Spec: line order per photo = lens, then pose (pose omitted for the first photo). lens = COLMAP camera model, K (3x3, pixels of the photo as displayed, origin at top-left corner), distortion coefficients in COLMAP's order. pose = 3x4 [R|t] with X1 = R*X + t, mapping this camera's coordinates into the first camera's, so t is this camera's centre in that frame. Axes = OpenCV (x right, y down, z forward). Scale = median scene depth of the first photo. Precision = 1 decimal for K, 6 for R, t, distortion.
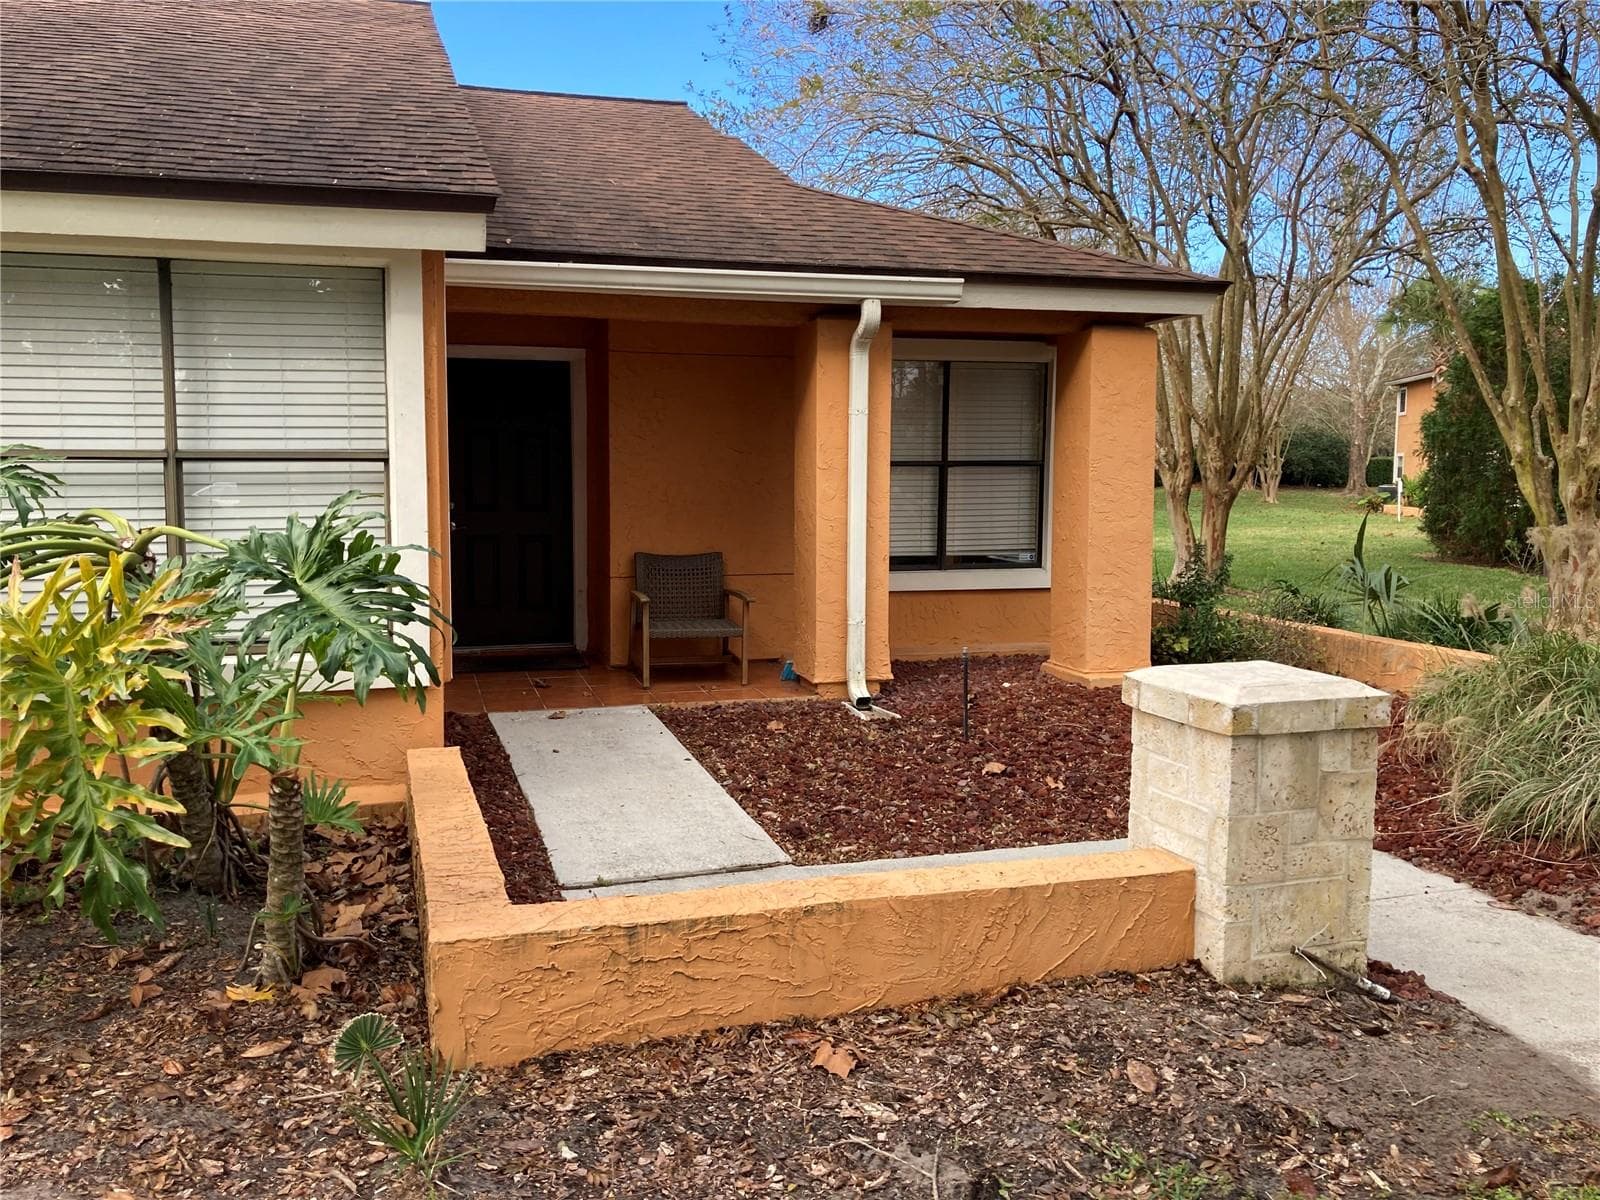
lens RADIAL K [[1349.9, 0, 794.9], [0, 1349.9, 602.2], [0, 0, 1]] dist [0.010177, -0.019883]
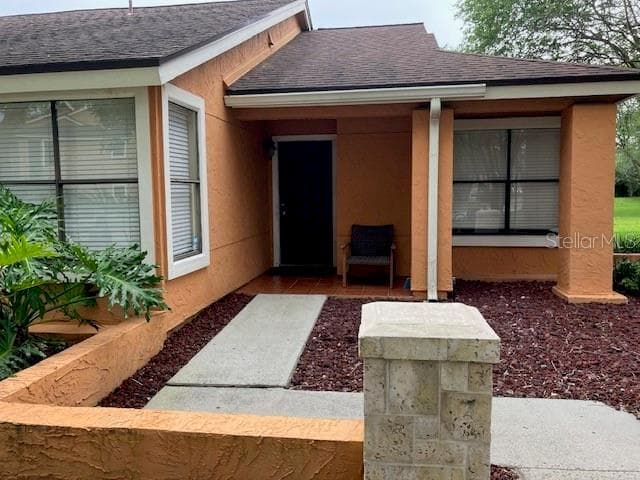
lens RADIAL K [[539.9, 0, 321.5], [0, 539.9, 238.9], [0, 0, 1]] dist [0.010177, -0.019883]
pose [[0.905041, 0.024337, -0.424628, 0.244949], [-0.028371, 0.999592, -0.003179, -0.011453], [0.424378, 0.014925, 0.905362, 0.213285]]
